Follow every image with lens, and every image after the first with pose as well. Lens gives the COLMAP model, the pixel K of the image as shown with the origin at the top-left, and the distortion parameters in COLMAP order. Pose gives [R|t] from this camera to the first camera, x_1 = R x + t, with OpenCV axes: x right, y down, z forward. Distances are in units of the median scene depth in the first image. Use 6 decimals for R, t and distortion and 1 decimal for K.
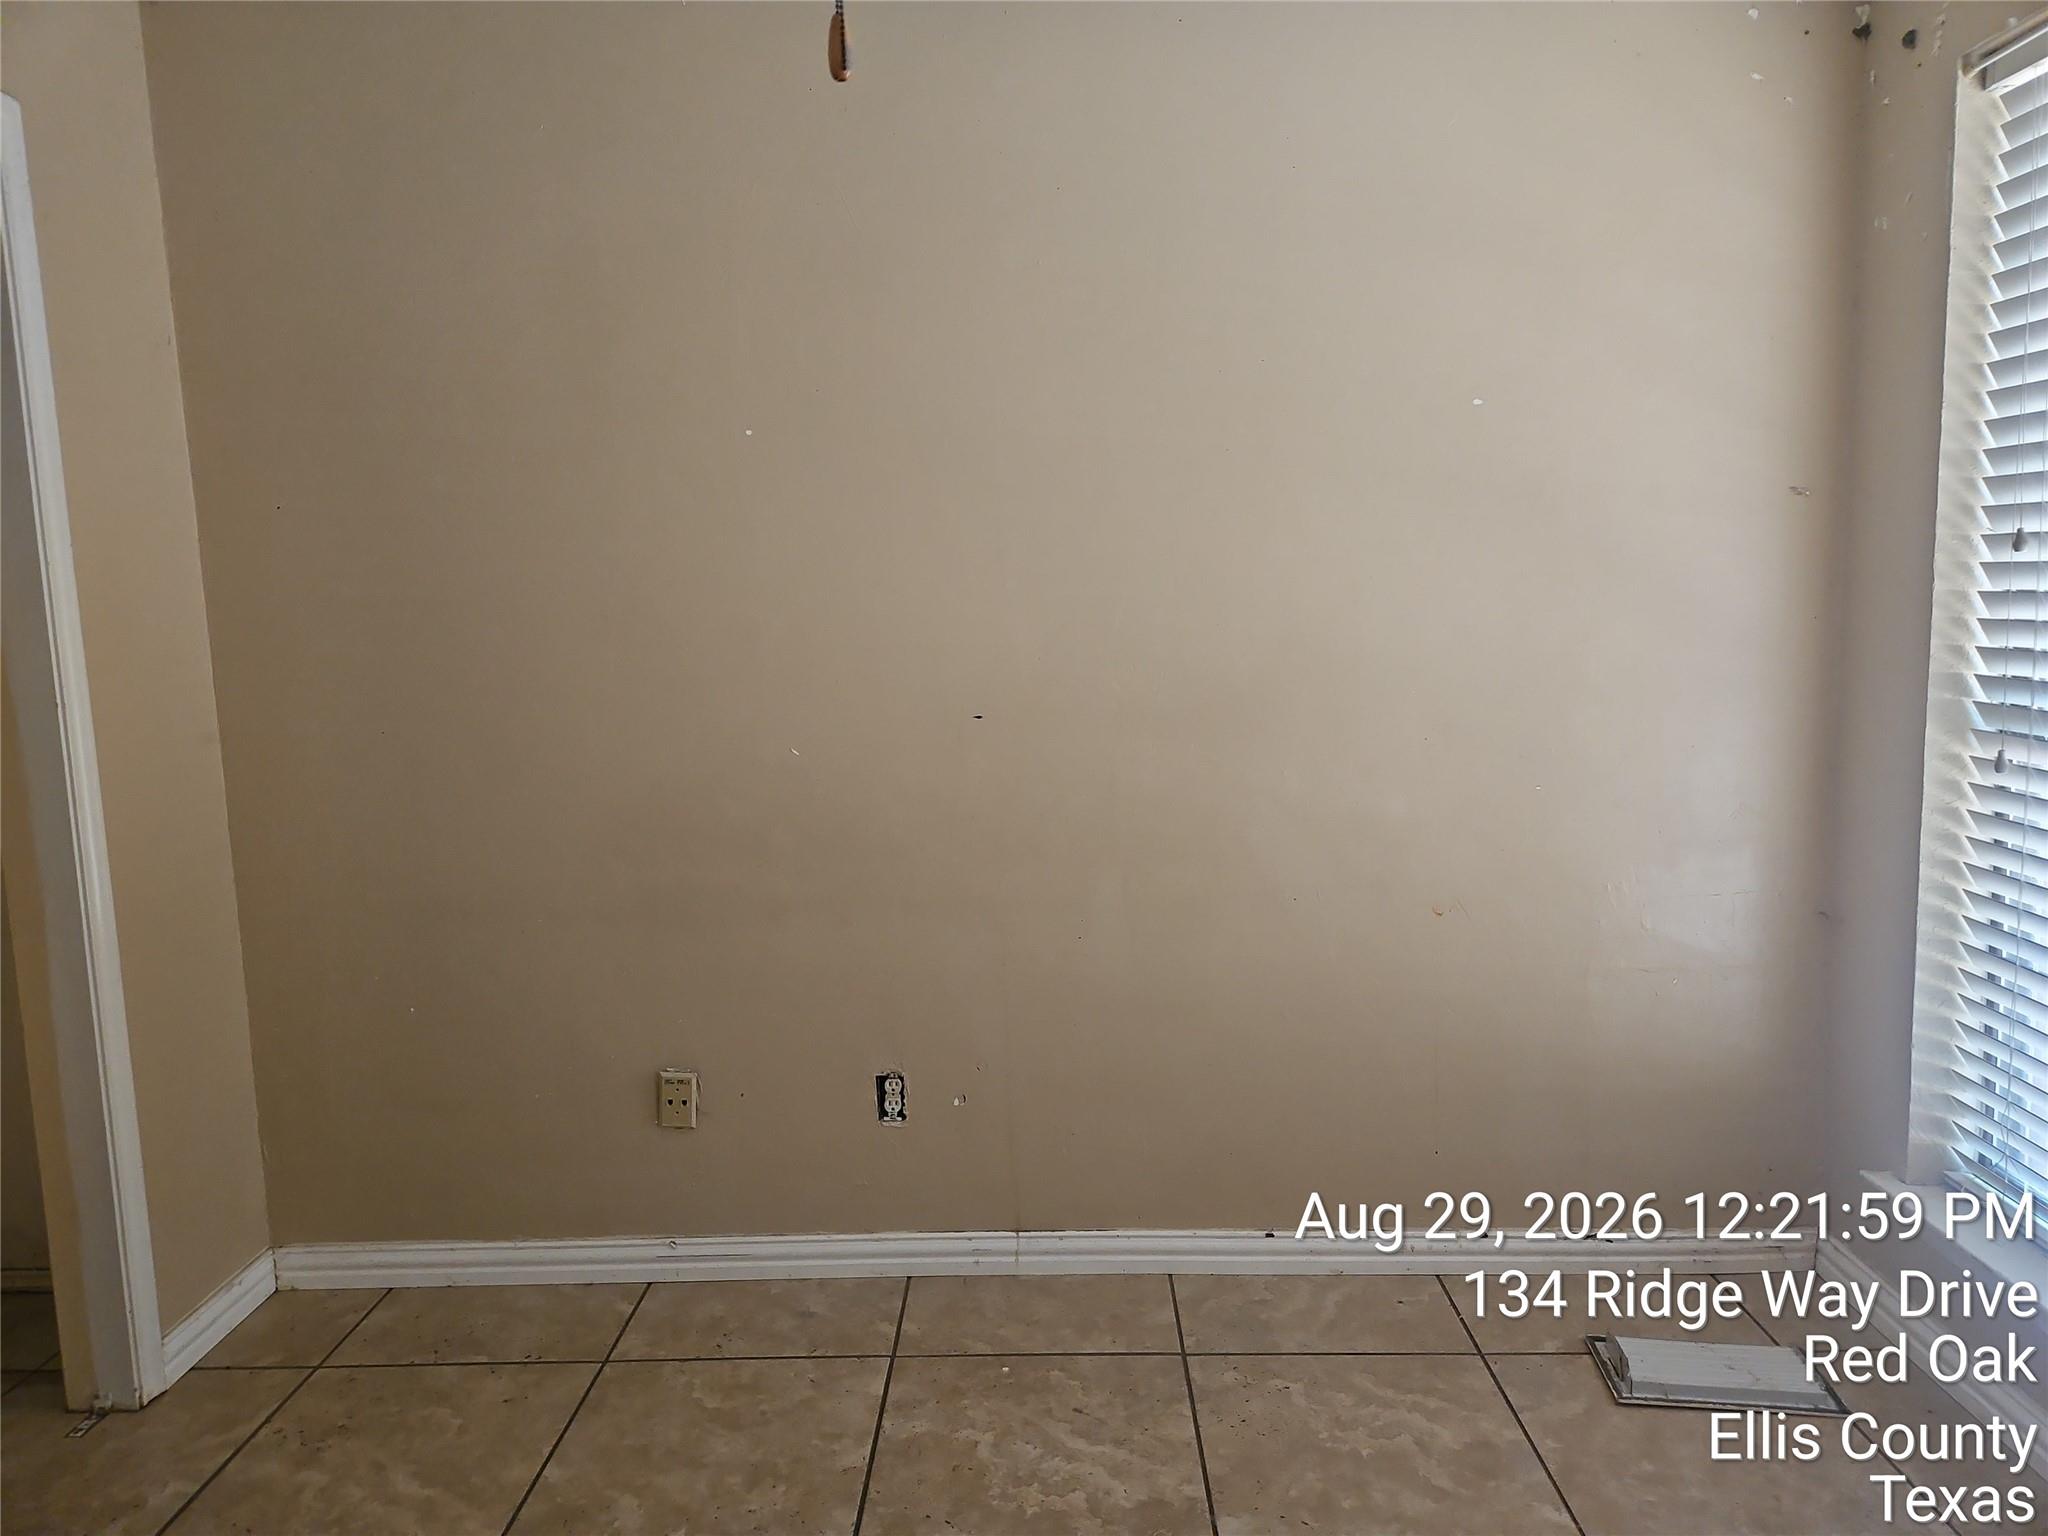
lens RADIAL K [[1372.0, 0, 1014.8], [0, 1372.0, 757.8], [0, 0, 1]] dist [0.078052, -0.063120]
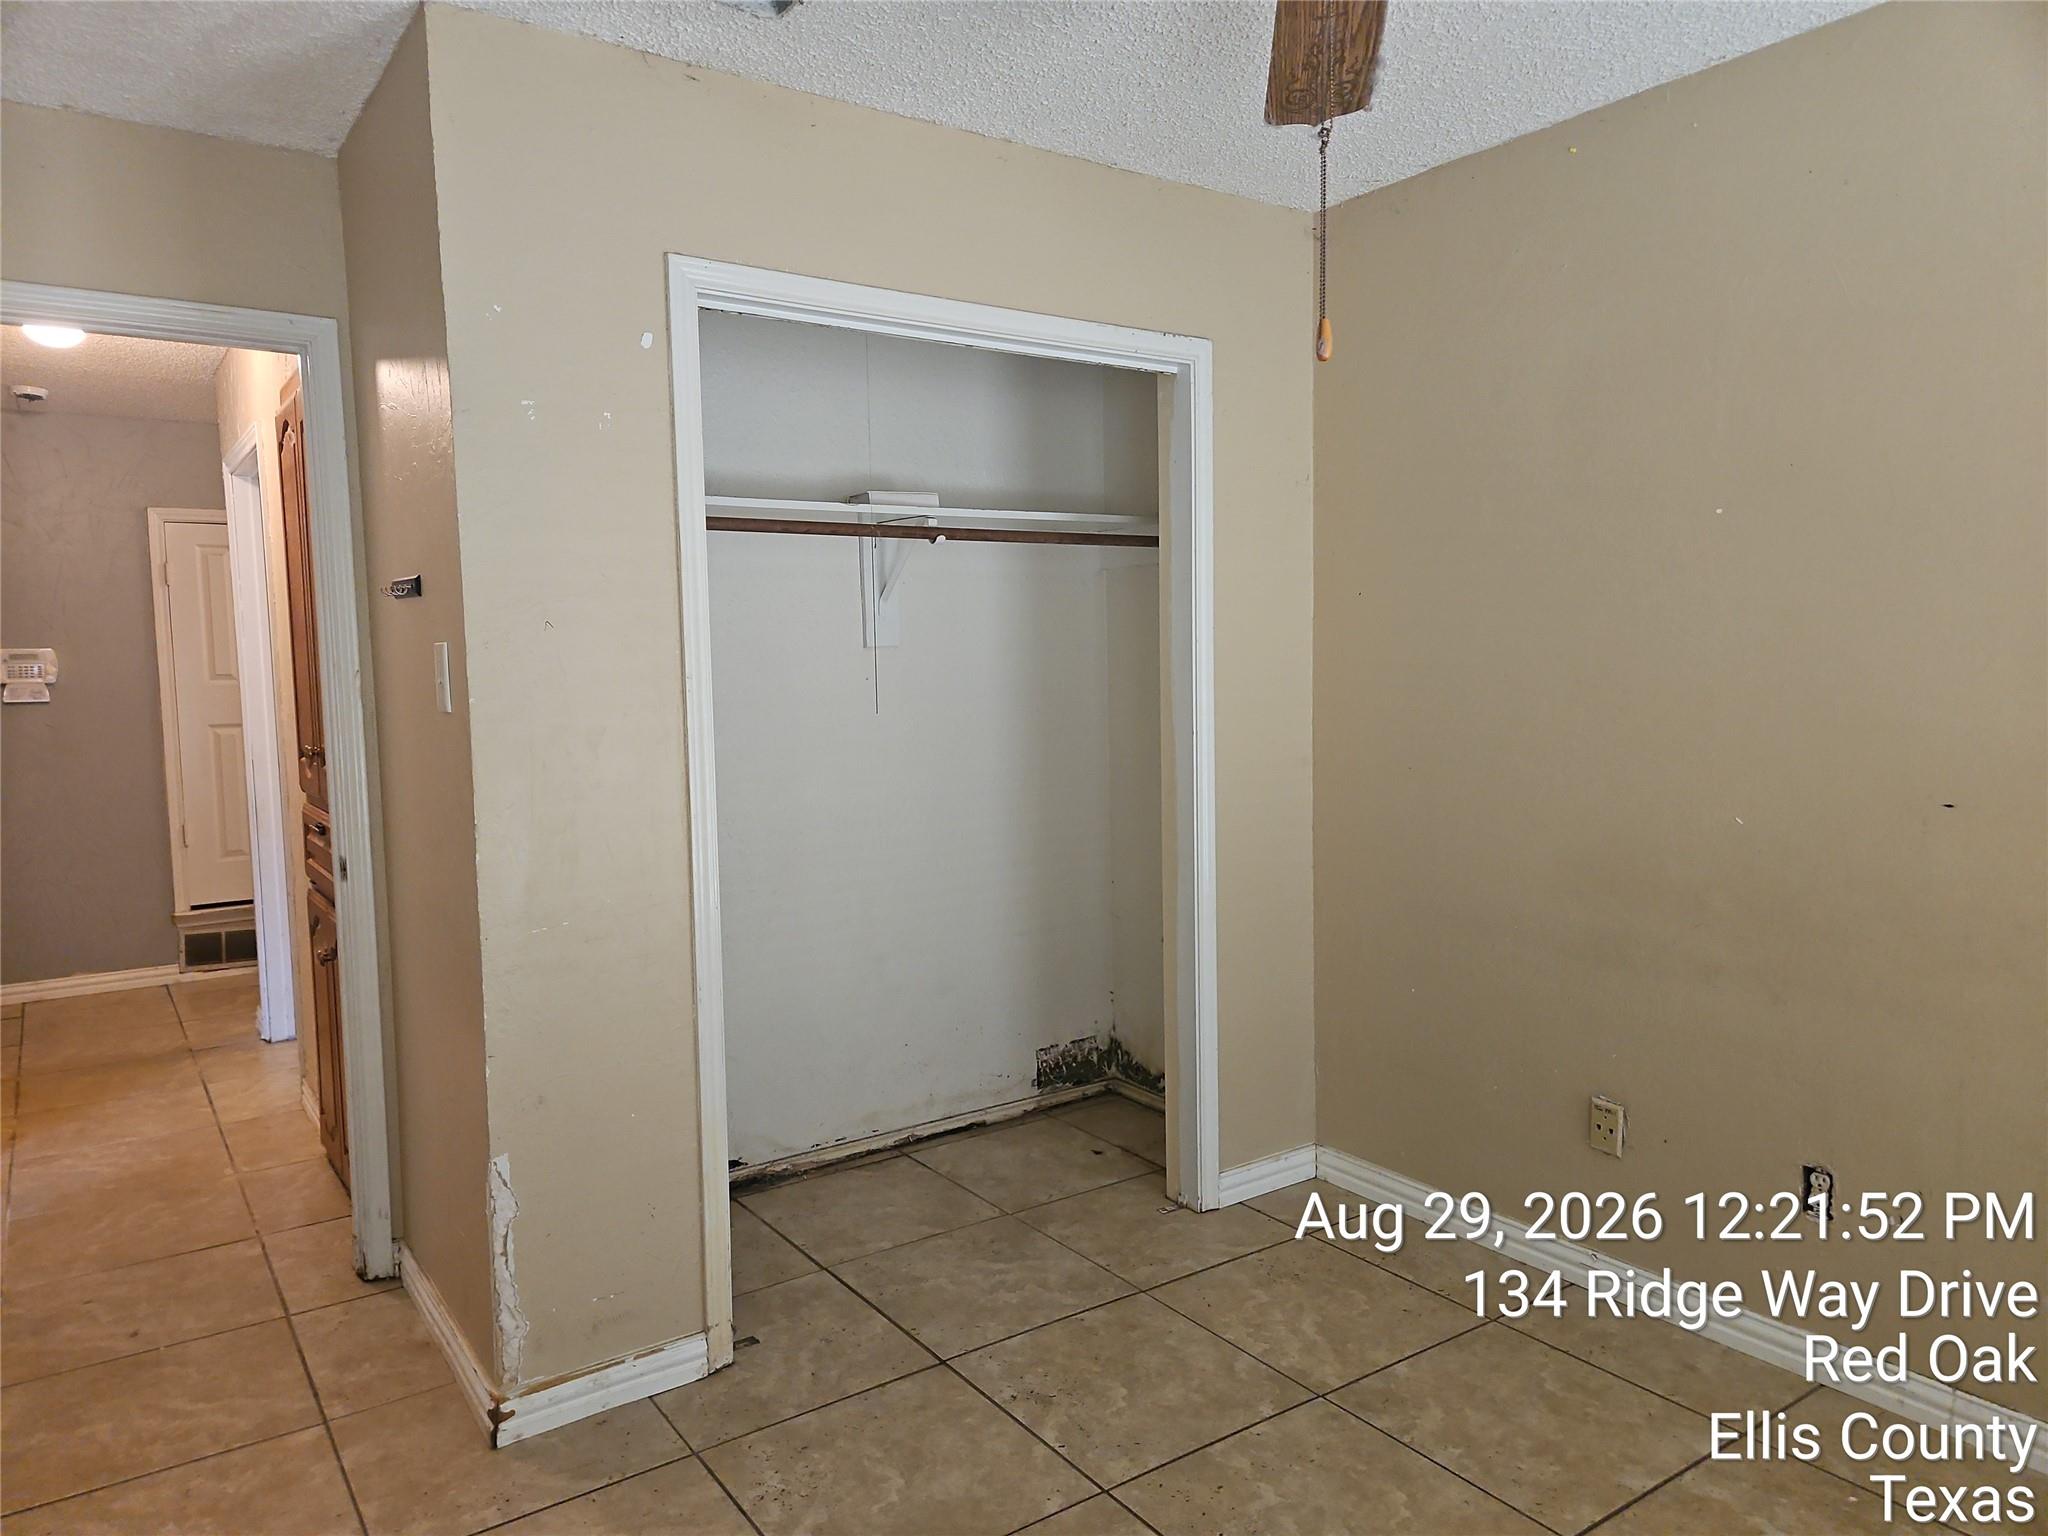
lens RADIAL K [[1372.0, 0, 1011.9], [0, 1372.0, 774.0], [0, 0, 1]] dist [0.078052, -0.063120]
pose [[0.594126, 0.088124, -0.799530, 0.379611], [-0.093892, 0.994784, 0.039875, -0.032827], [0.798873, 0.051379, 0.599301, -0.049699]]
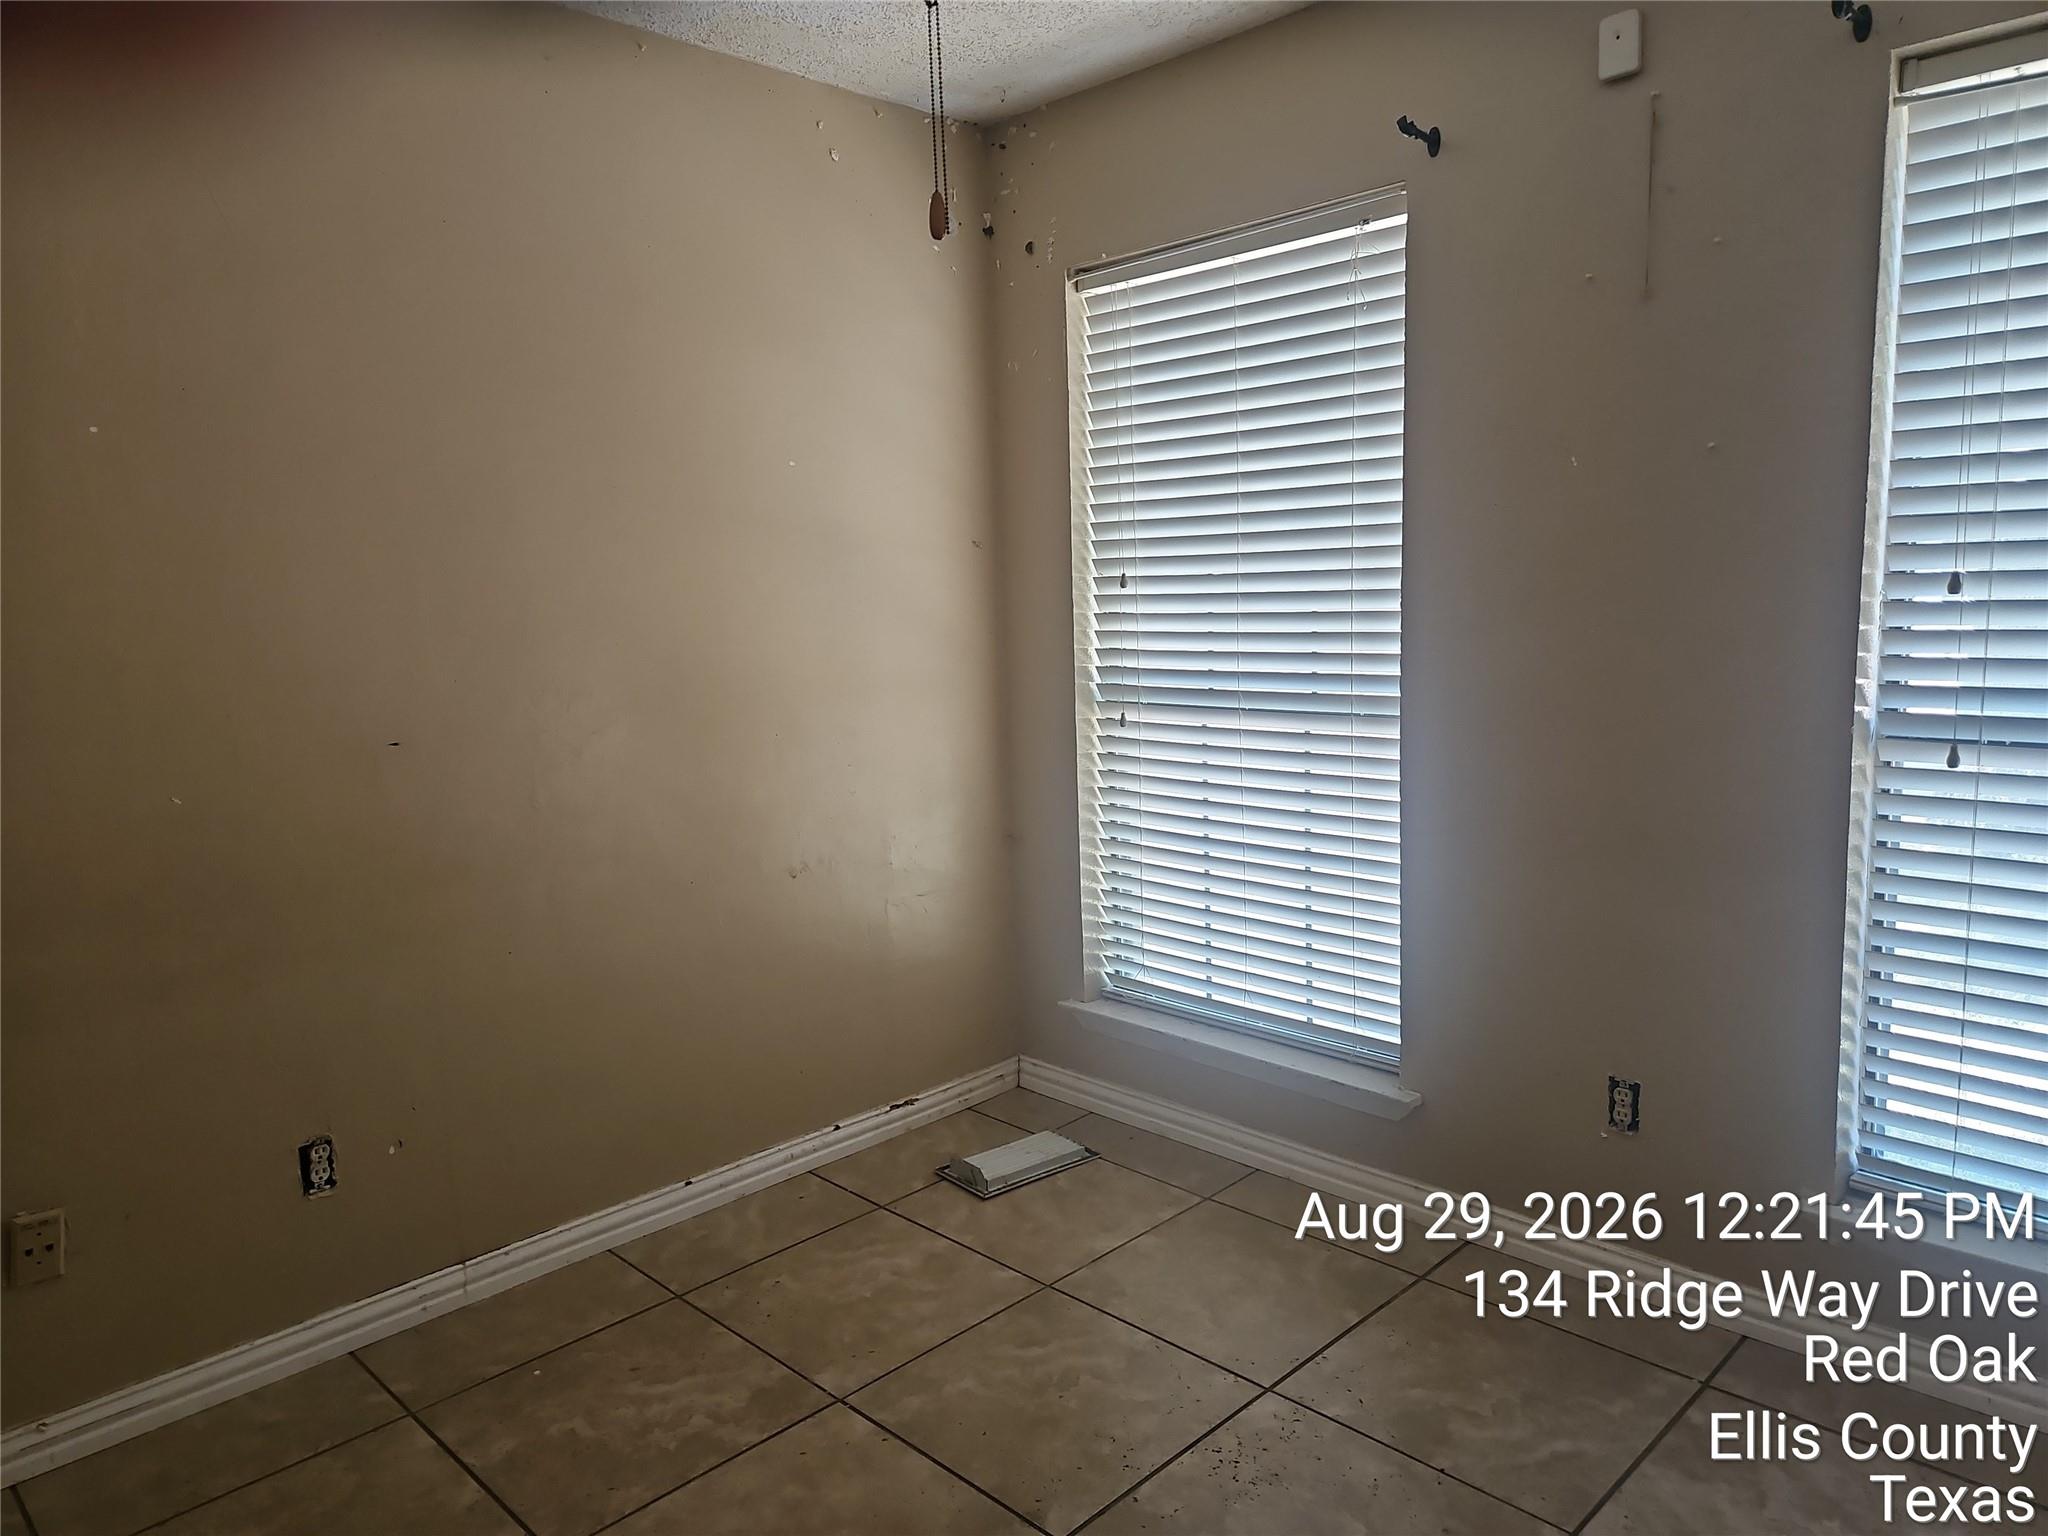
lens RADIAL K [[1372.0, 0, 1014.6], [0, 1372.0, 758.8], [0, 0, 1]] dist [0.078052, -0.063120]
pose [[0.687059, -0.082586, 0.721893, -0.483386], [0.094974, 0.995203, 0.023462, -0.001236], [-0.720368, 0.052441, 0.691607, 0.010679]]
